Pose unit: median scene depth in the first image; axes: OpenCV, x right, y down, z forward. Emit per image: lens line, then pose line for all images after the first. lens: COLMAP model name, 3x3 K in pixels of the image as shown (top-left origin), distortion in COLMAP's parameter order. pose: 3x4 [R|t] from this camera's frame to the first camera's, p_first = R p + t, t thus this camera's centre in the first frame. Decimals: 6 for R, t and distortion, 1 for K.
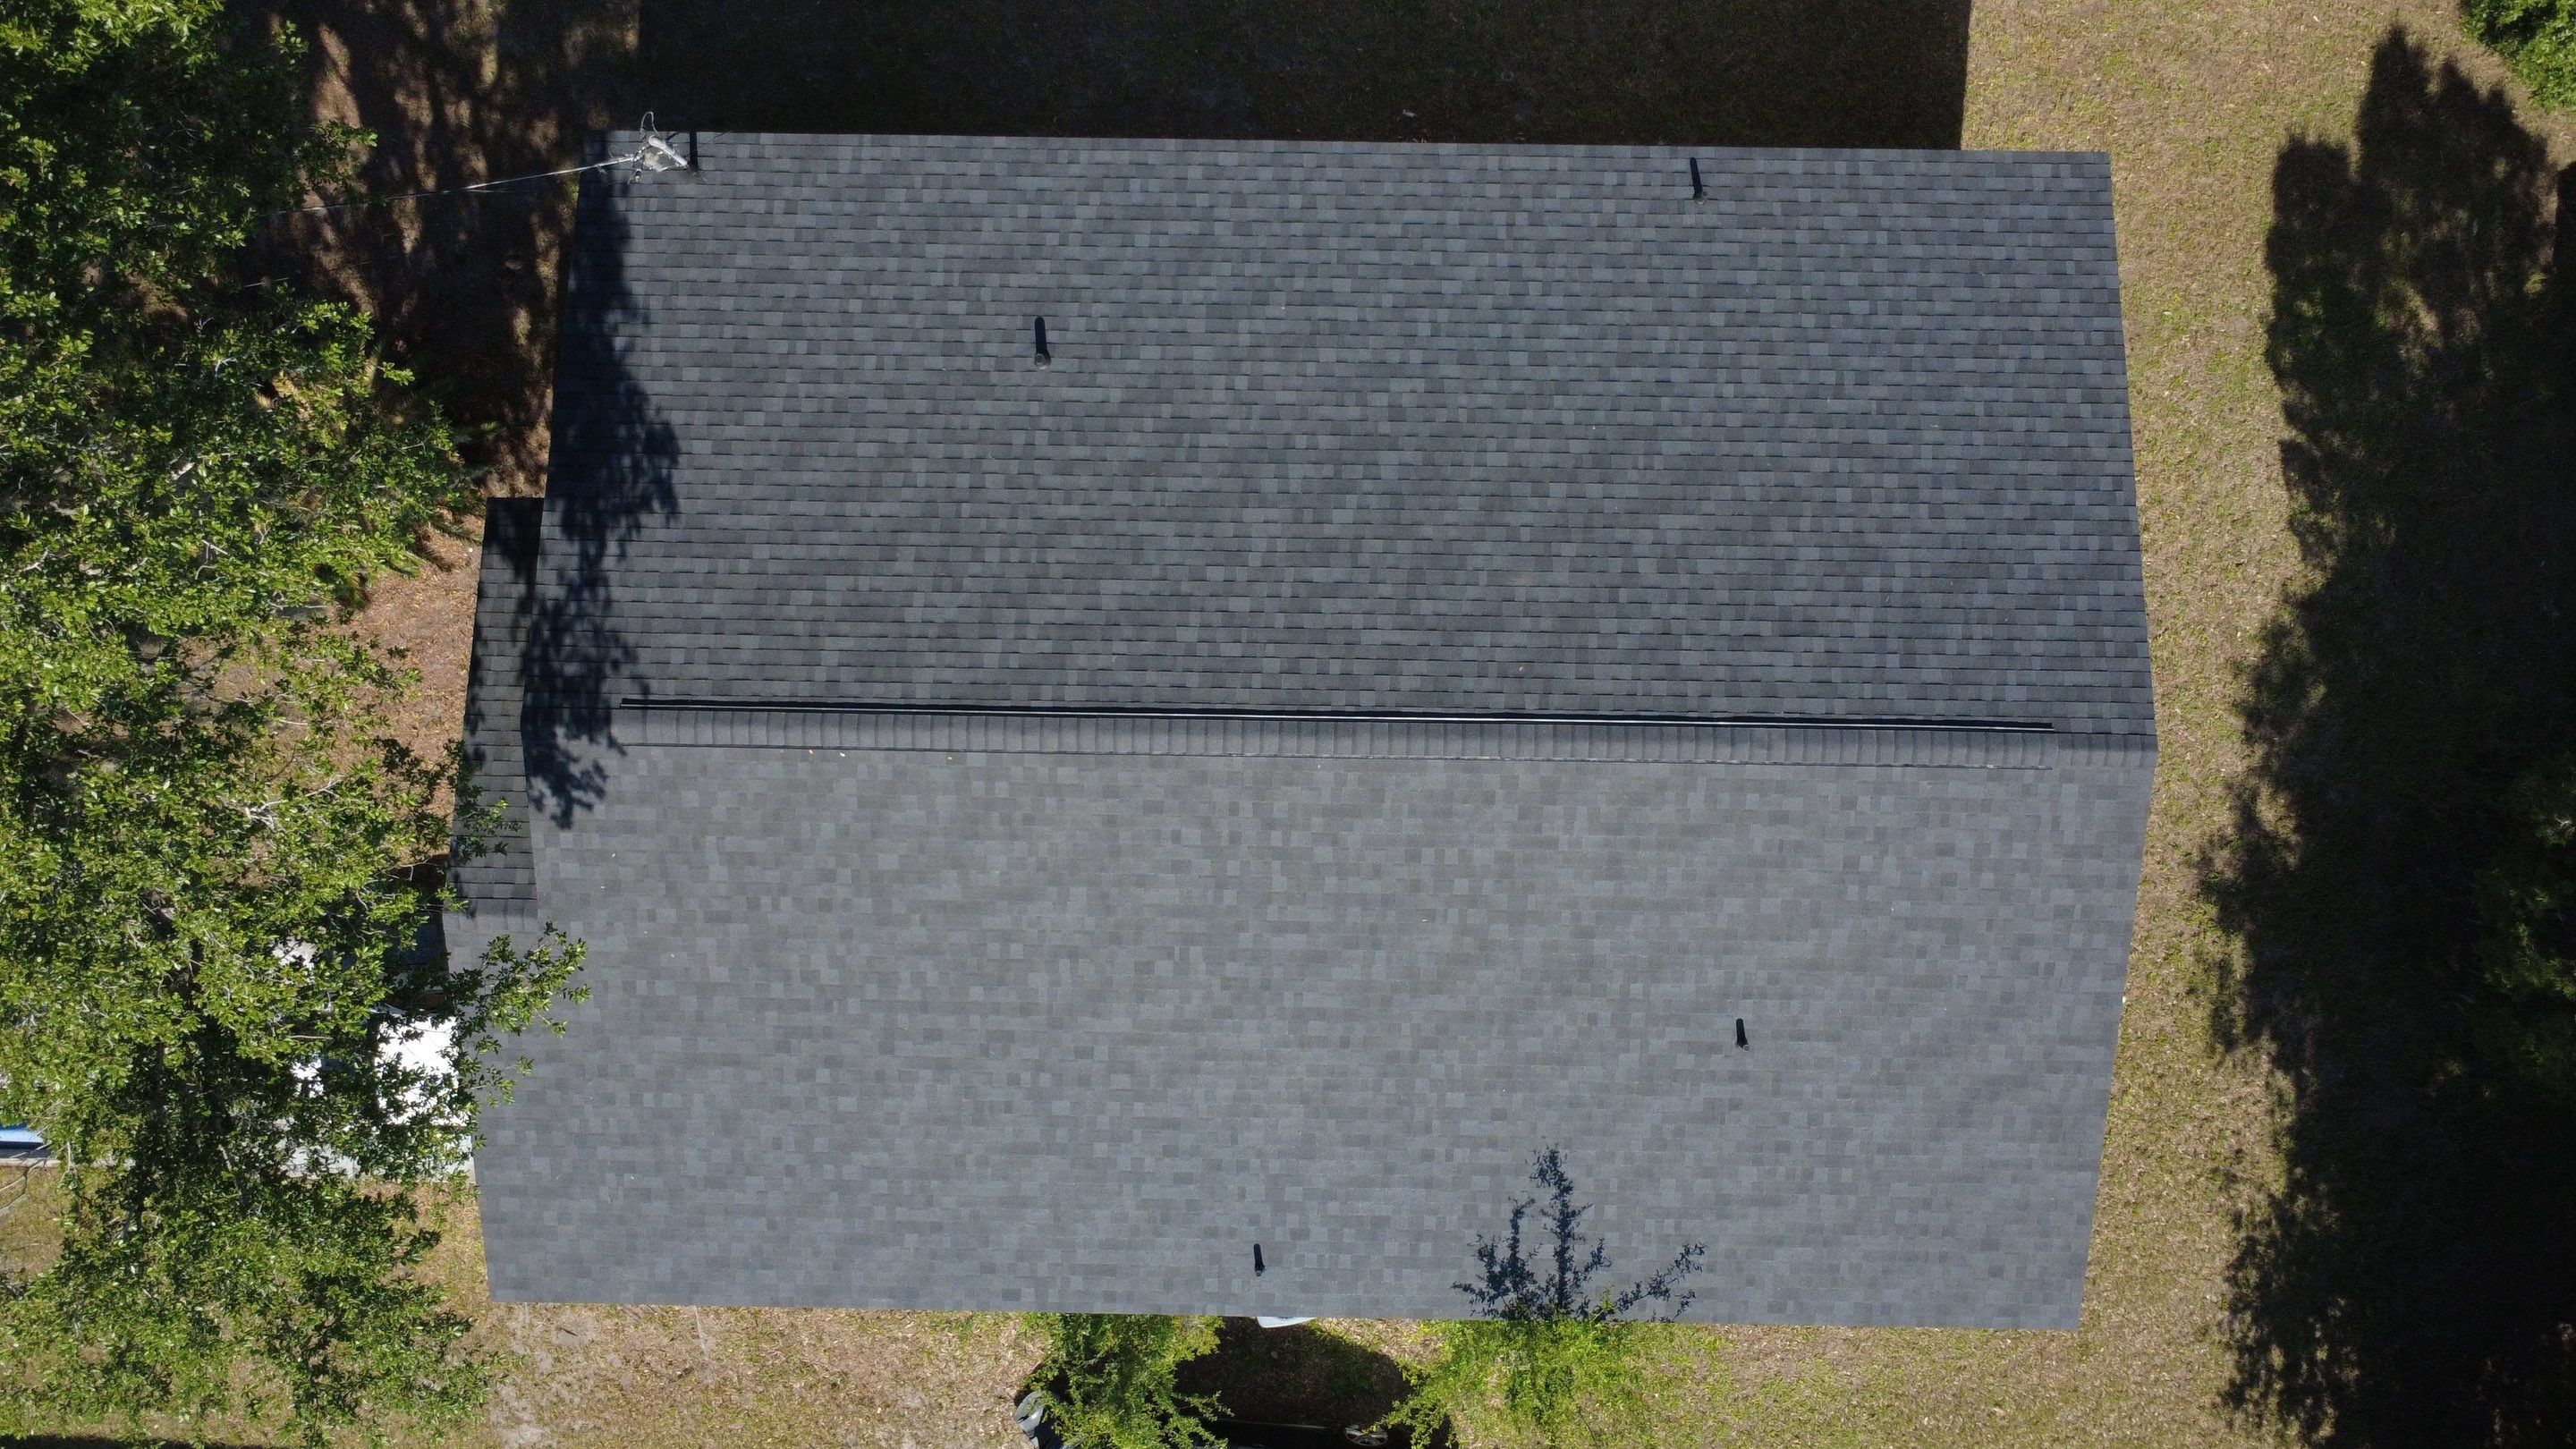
lens RADIAL K [[1864.5, 0, 1283.9], [0, 1864.5, 729.2], [0, 0, 1]] dist [0.000983, 0.001175]
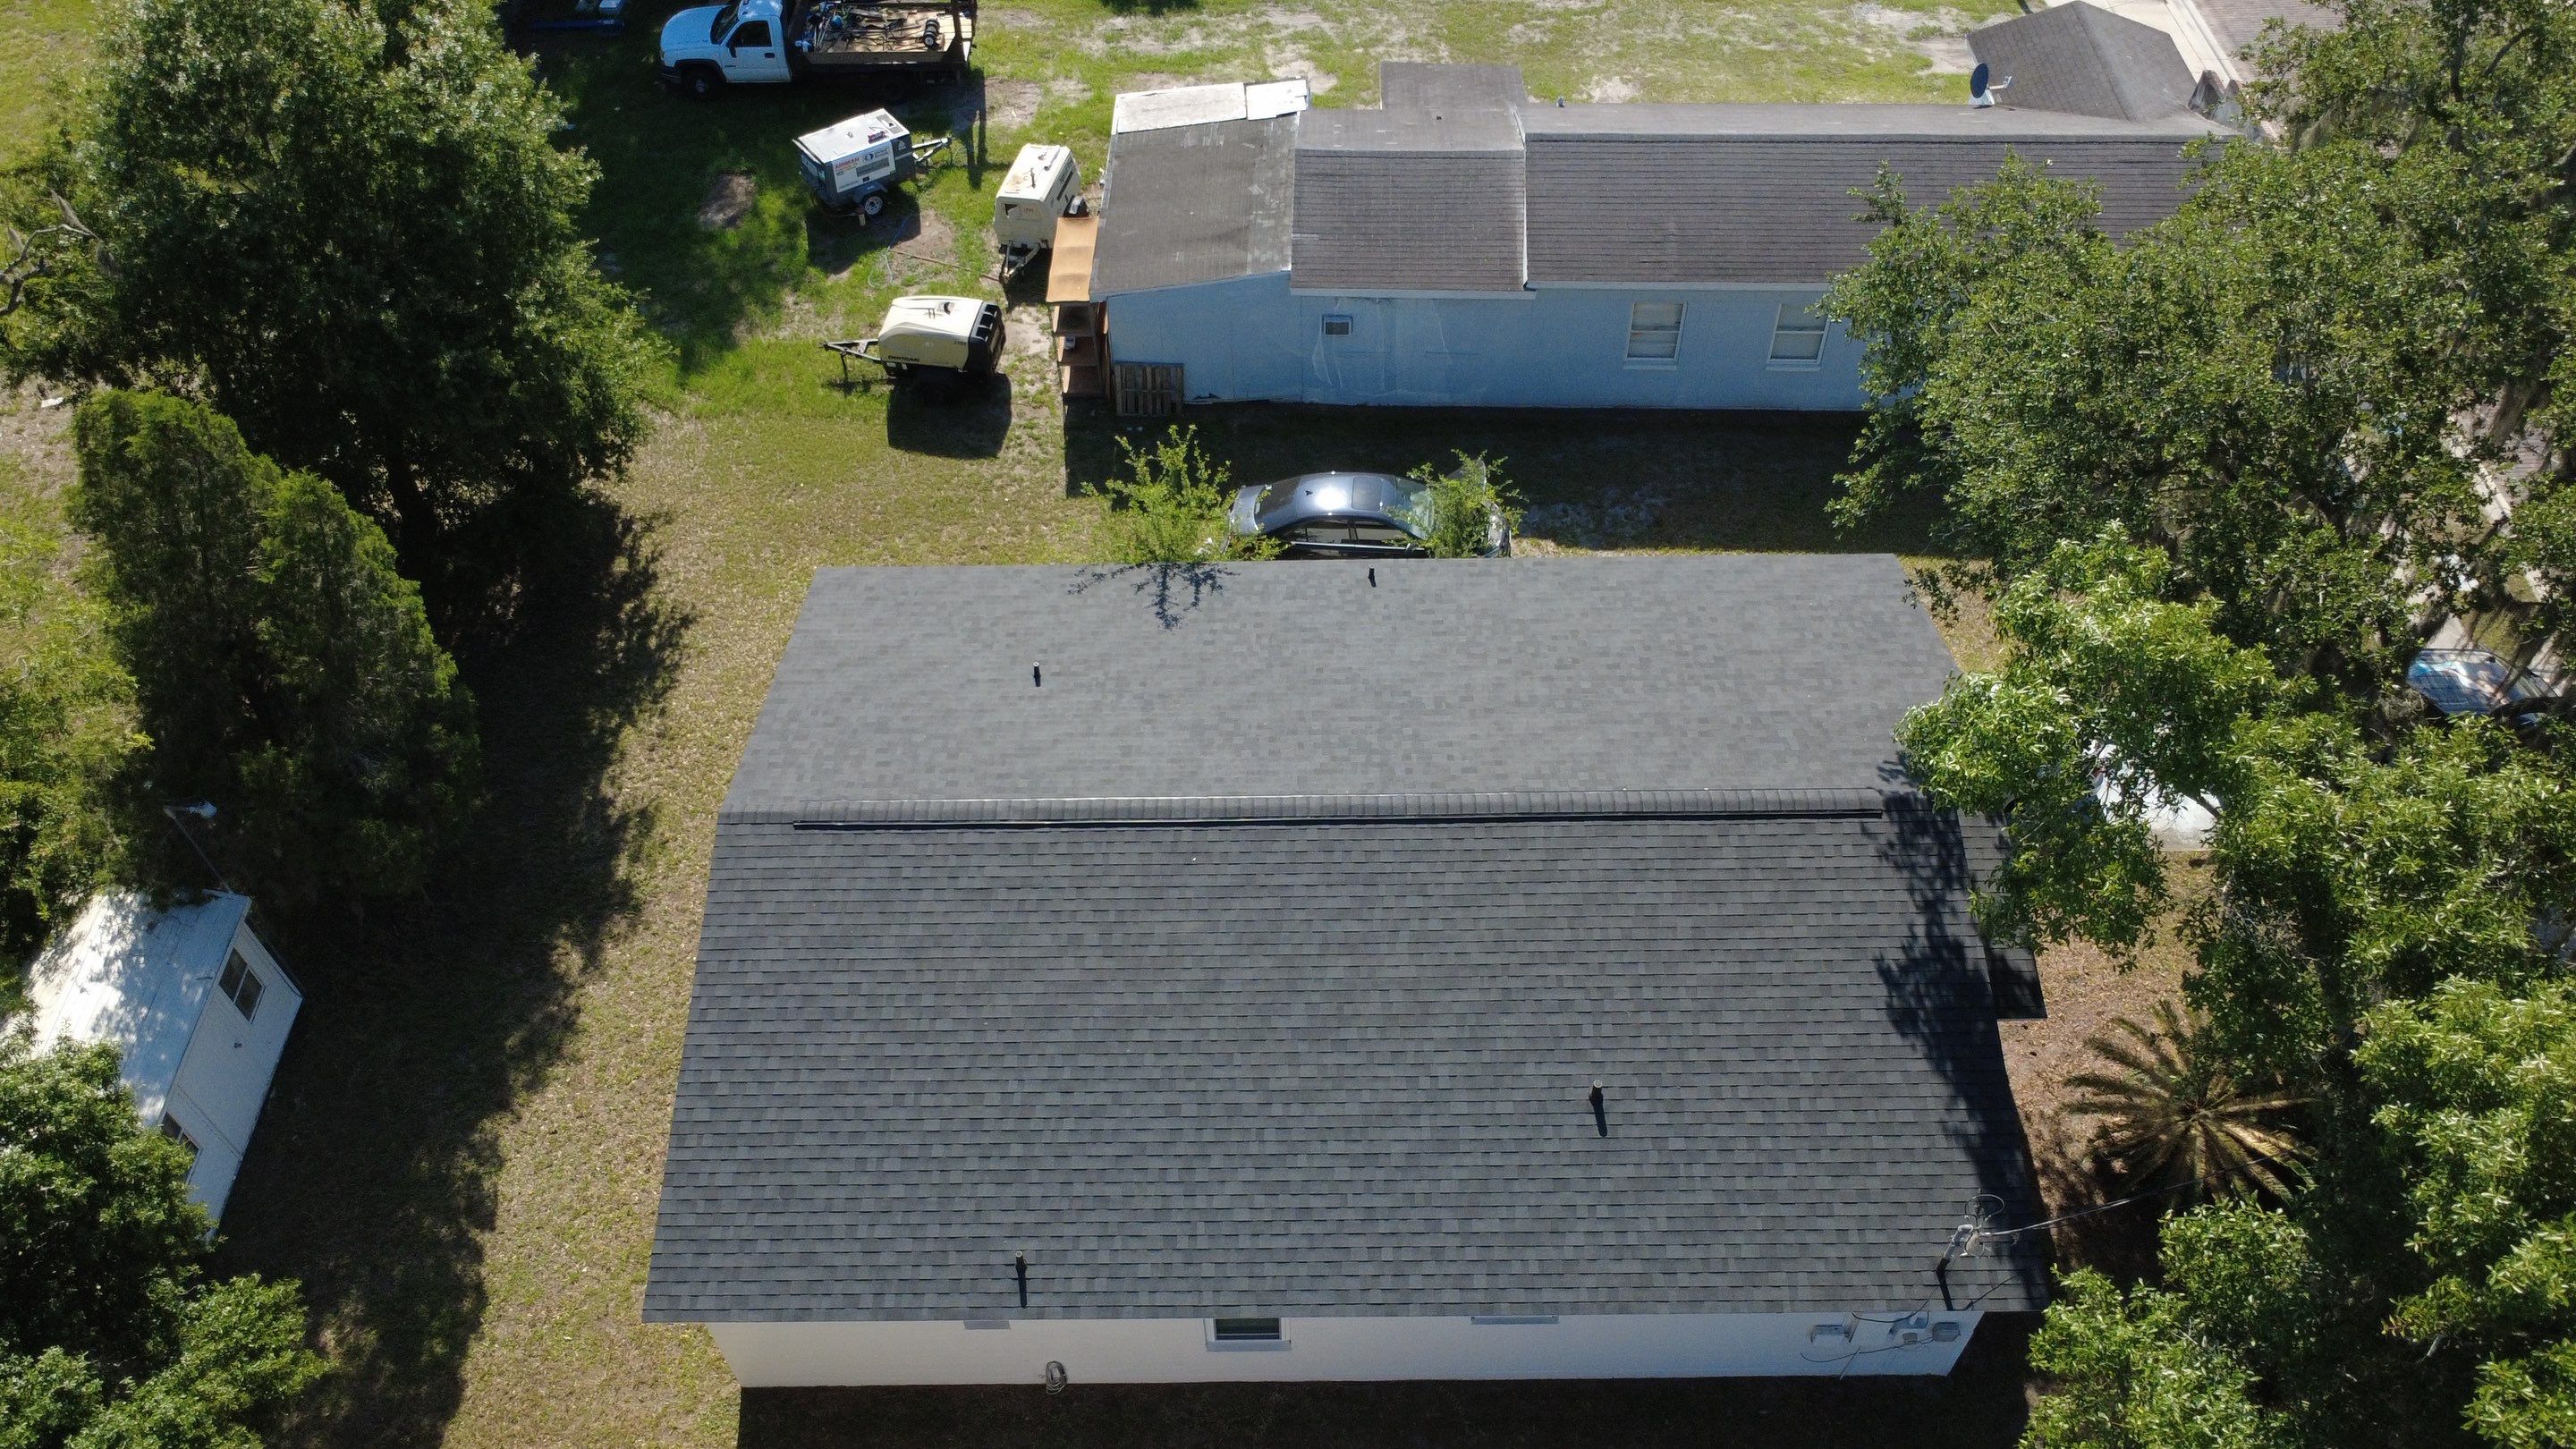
lens RADIAL K [[1864.5, 0, 1289.4], [0, 1864.5, 727.6], [0, 0, 1]] dist [0.000983, 0.001175]
pose [[-0.999576, 0.029078, 0.001585, 0.053712], [-0.021267, -0.766085, 0.642387, -0.760752], [0.019893, 0.642081, 0.766379, -0.048883]]
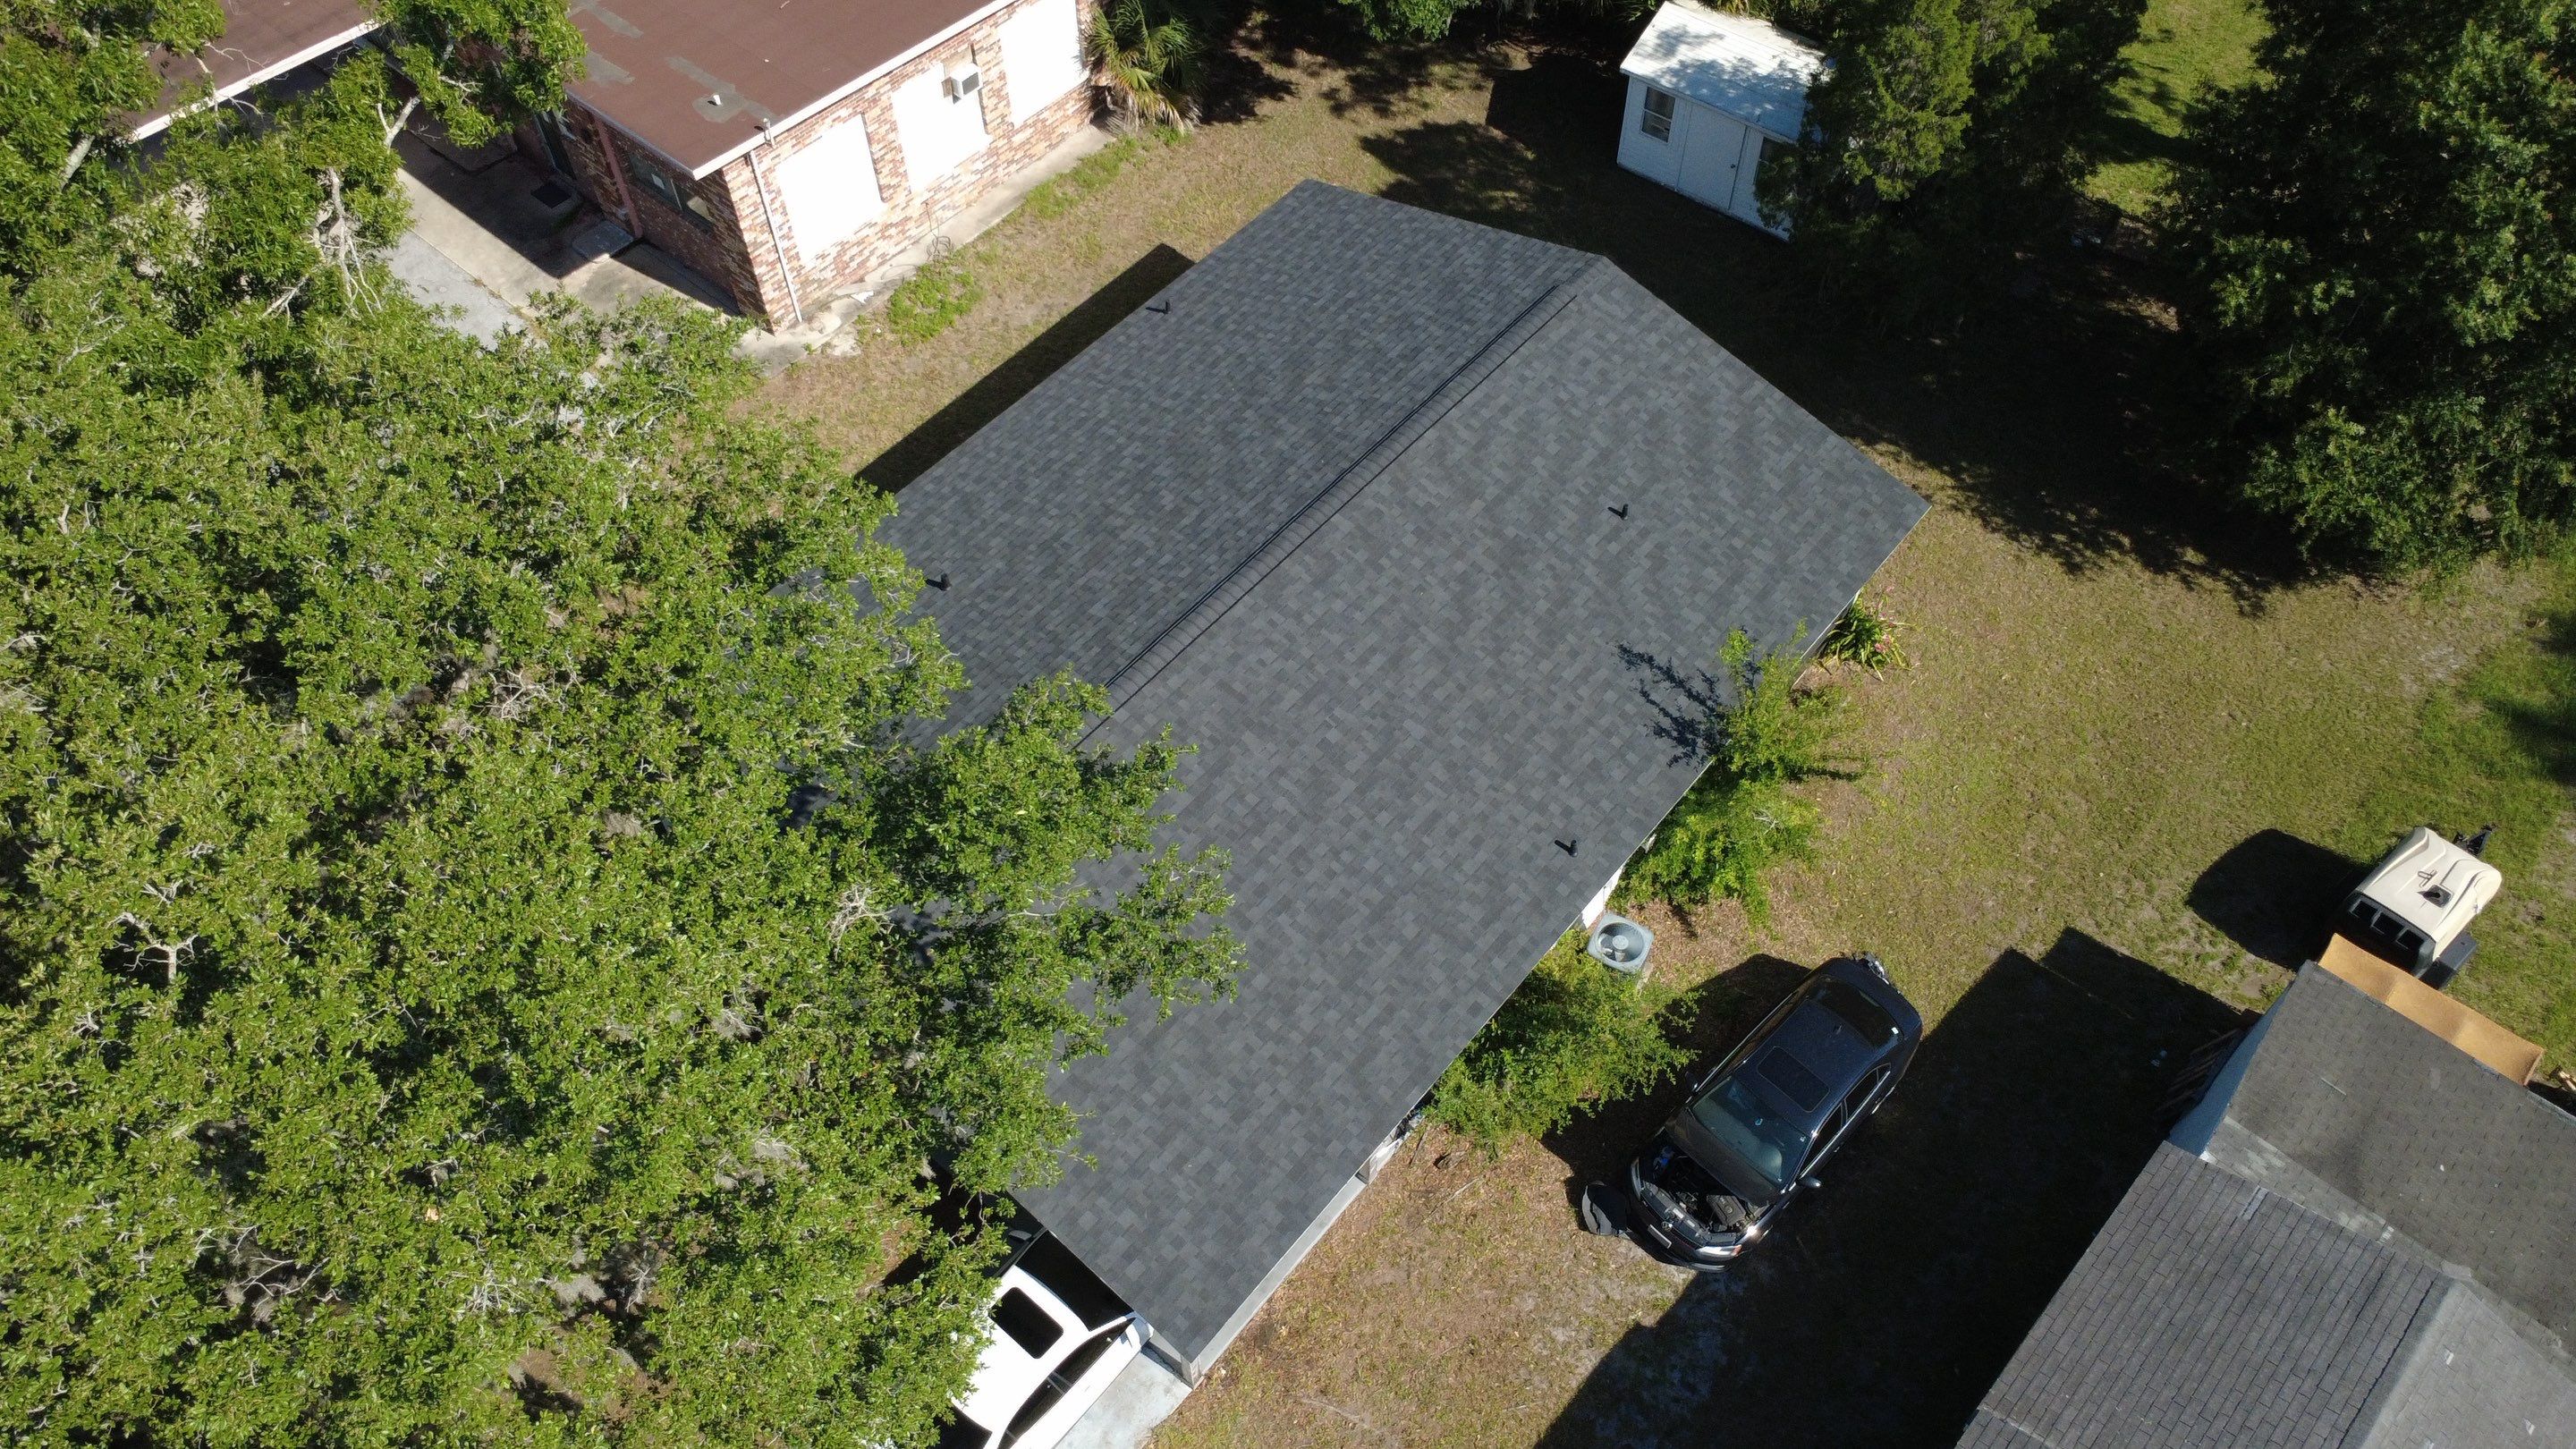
lens RADIAL K [[1864.5, 0, 1279.4], [0, 1864.5, 733.1], [0, 0, 1]] dist [0.000983, 0.001175]
pose [[0.635391, -0.627157, 0.450502, -0.671438], [0.771543, 0.491735, -0.403631, 0.620243], [0.031612, 0.604046, 0.796323, -0.055110]]
